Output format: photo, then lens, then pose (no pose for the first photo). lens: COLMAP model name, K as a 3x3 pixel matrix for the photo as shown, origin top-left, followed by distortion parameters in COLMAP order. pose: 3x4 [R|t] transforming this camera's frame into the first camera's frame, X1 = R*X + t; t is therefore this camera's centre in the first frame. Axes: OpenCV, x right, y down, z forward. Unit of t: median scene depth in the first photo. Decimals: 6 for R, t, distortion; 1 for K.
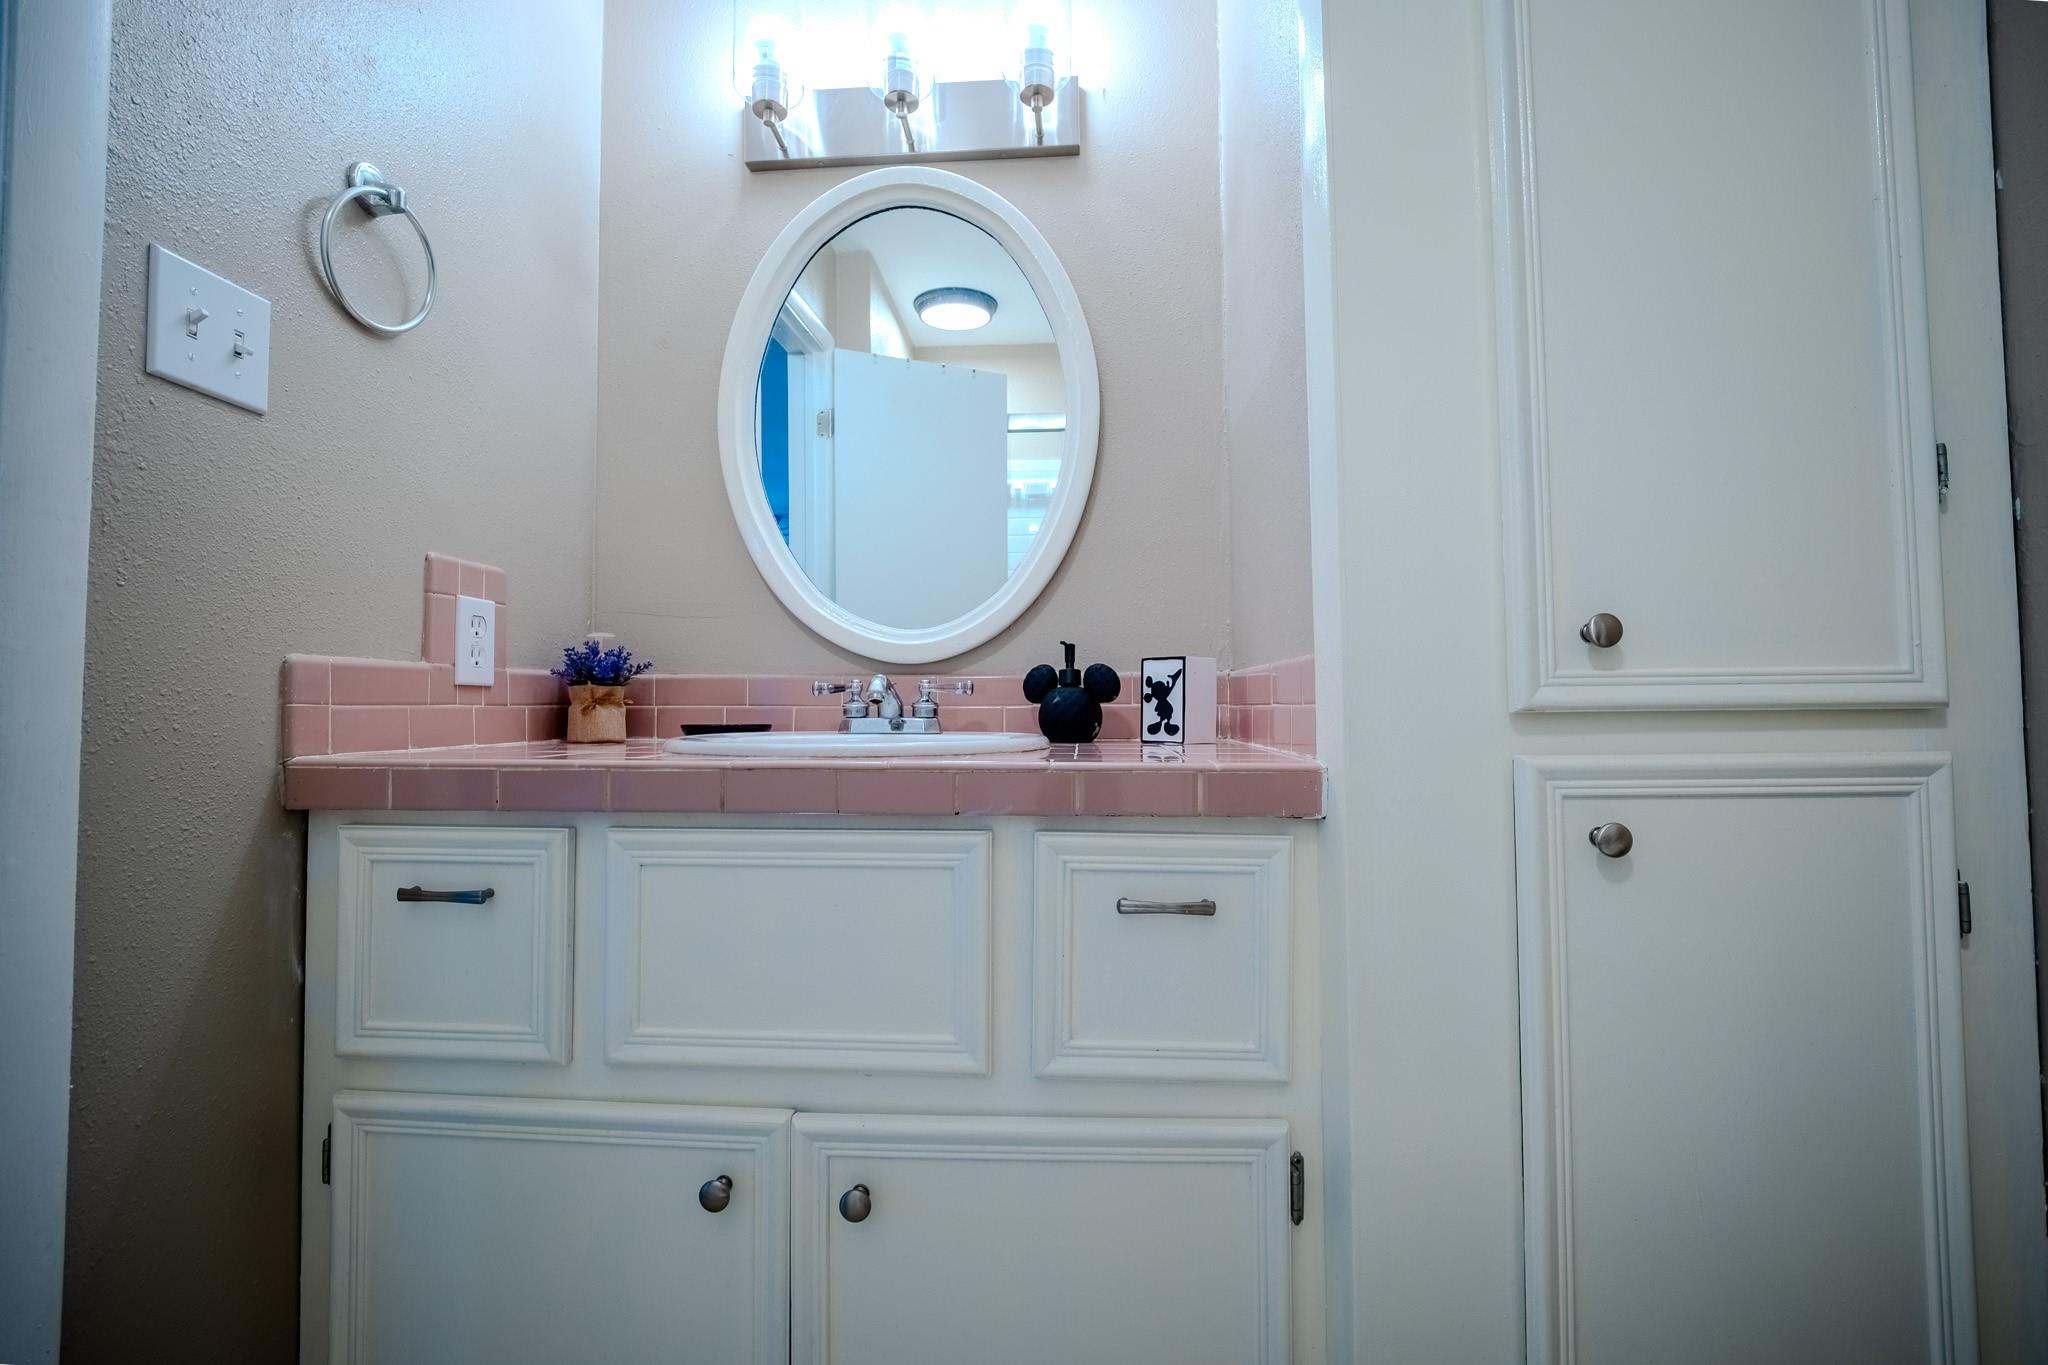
lens RADIAL K [[897.5, 0, 1018.6], [0, 897.5, 678.4], [0, 0, 1]] dist [-0.019424, 0.001238]
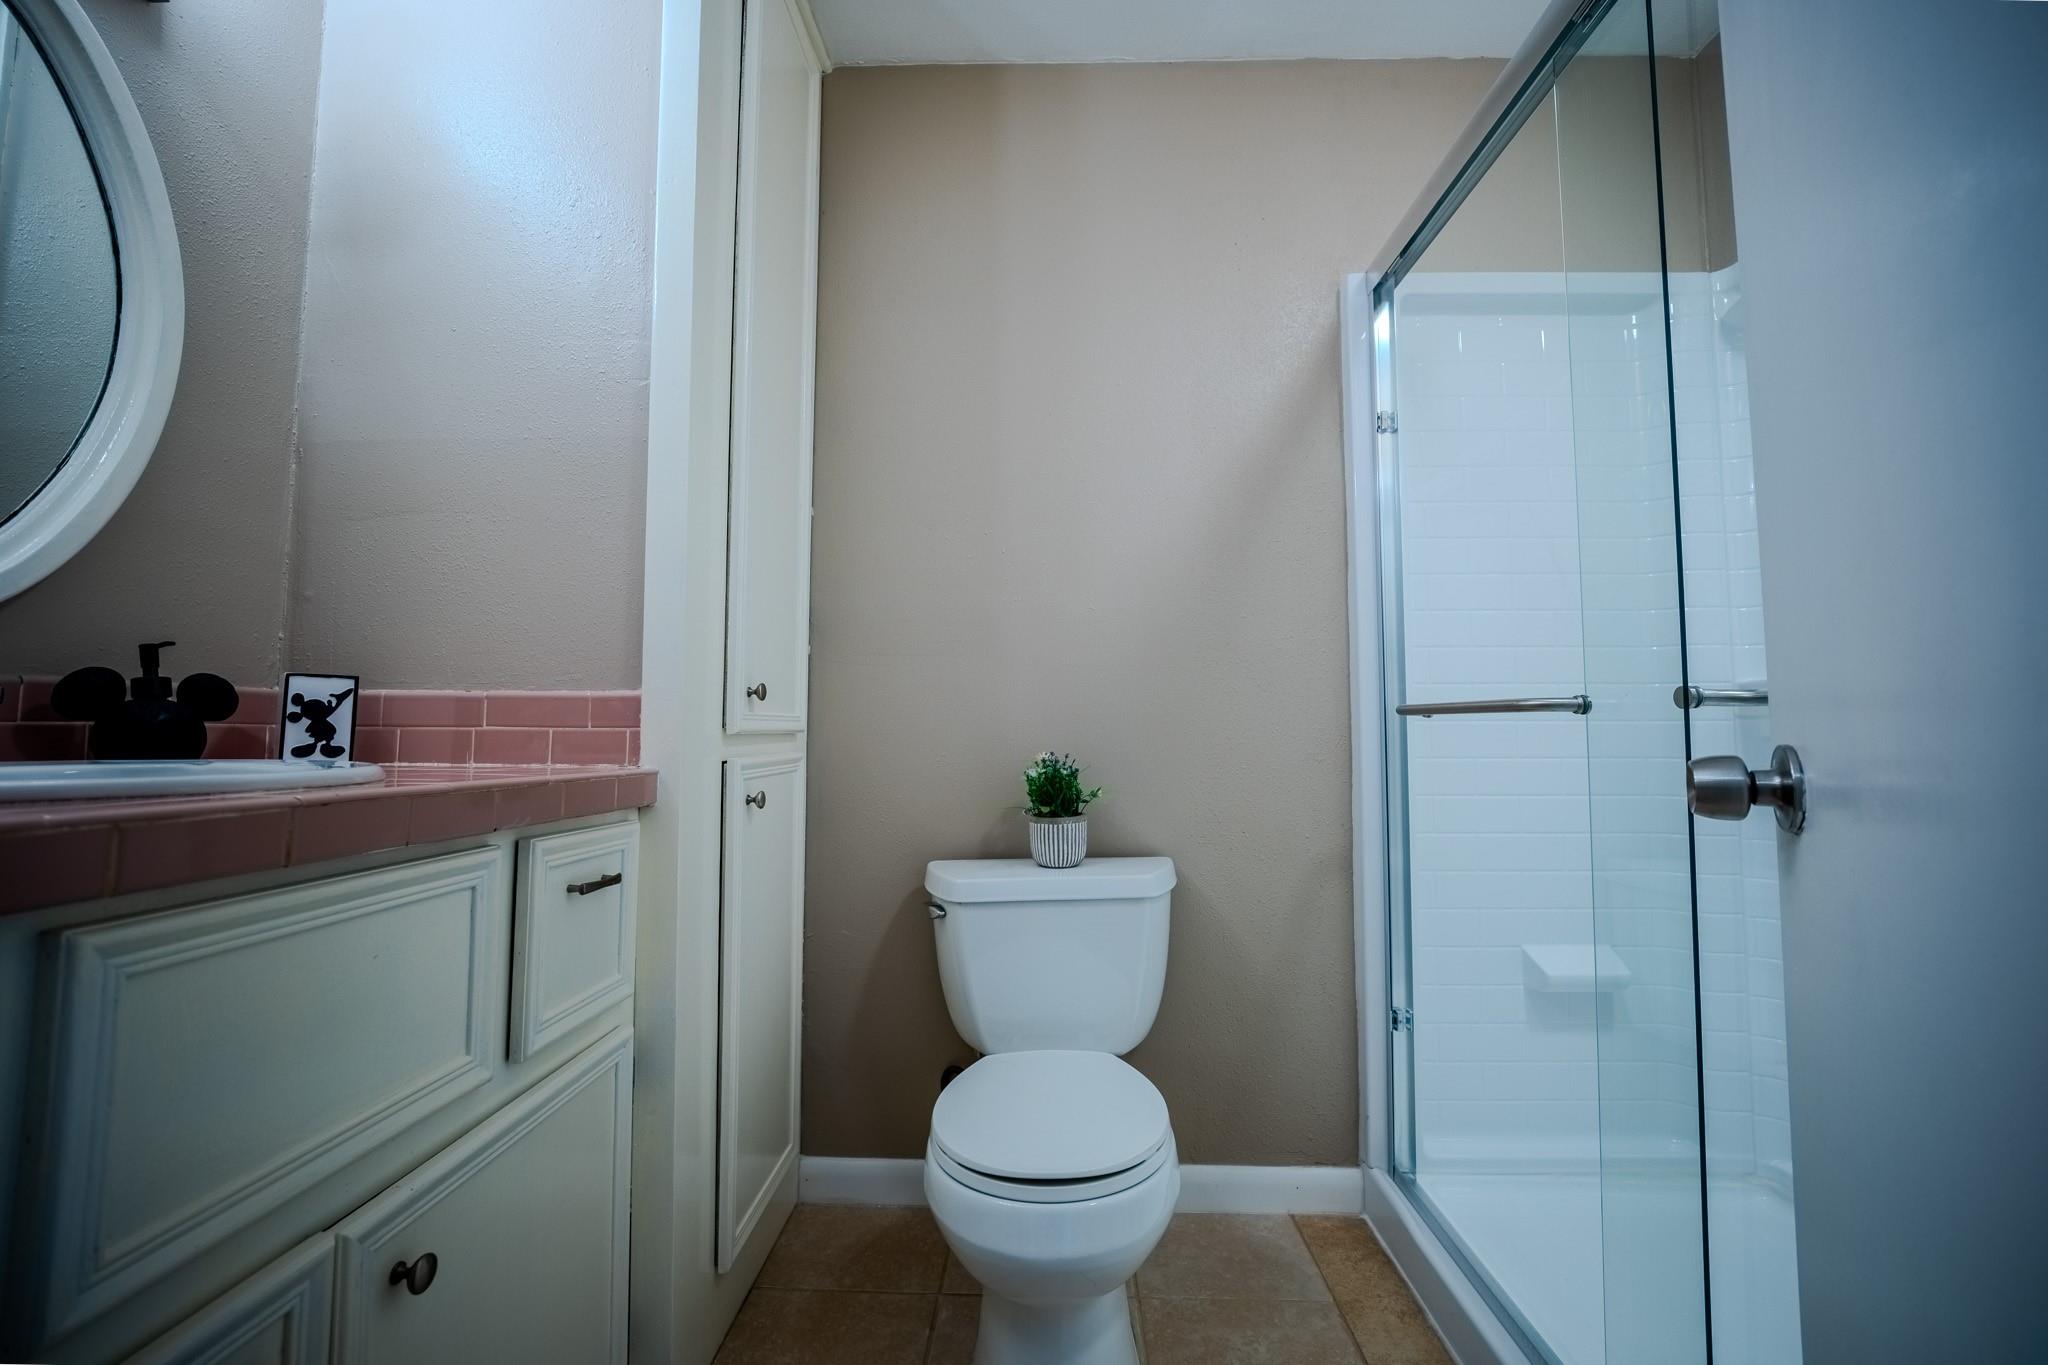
lens RADIAL K [[897.5, 0, 1021.0], [0, 897.5, 673.6], [0, 0, 1]] dist [-0.019424, 0.001238]
pose [[-0.033036, 0.069263, 0.997051, -0.783913], [-0.034344, 0.996928, -0.070393, 0.015814], [-0.998864, -0.036568, -0.030556, 0.302309]]
